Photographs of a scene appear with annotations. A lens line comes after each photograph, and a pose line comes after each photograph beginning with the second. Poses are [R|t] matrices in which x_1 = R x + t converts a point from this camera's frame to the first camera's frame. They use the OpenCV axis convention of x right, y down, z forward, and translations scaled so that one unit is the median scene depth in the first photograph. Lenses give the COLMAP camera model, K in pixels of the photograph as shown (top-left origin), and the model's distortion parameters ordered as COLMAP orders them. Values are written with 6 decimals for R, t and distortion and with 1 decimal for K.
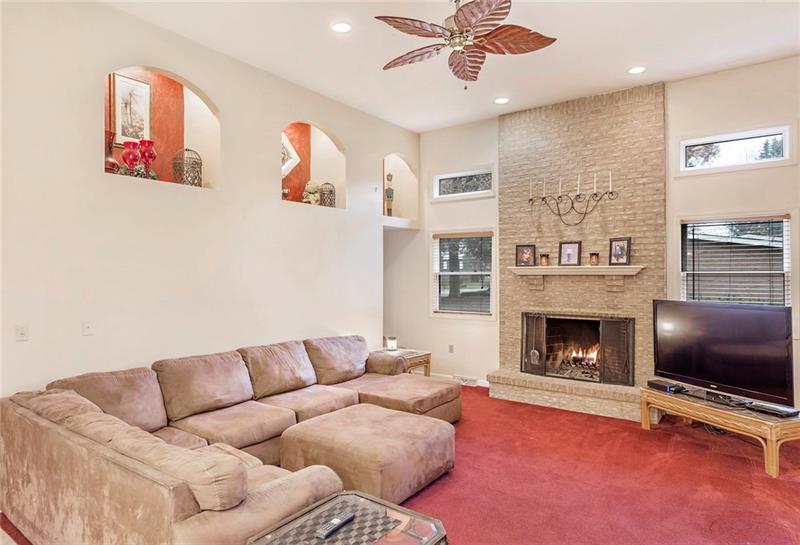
lens RADIAL K [[484.0, 0, 398.5], [0, 484.0, 273.7], [0, 0, 1]] dist [-0.007333, -0.002624]
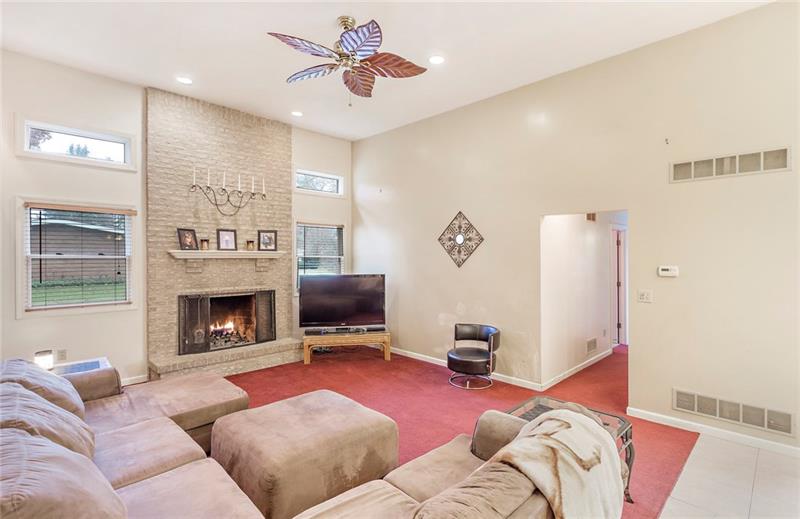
lens RADIAL K [[385.4, 0, 401.4], [0, 385.4, 257.8], [0, 0, 1]] dist [0.002408, 0.000250]
pose [[0.151407, 0.000260, 0.988472, -0.494885], [-0.000363, 1.000000, -0.000207, 0.001096], [-0.988472, -0.000328, 0.151407, 0.449602]]
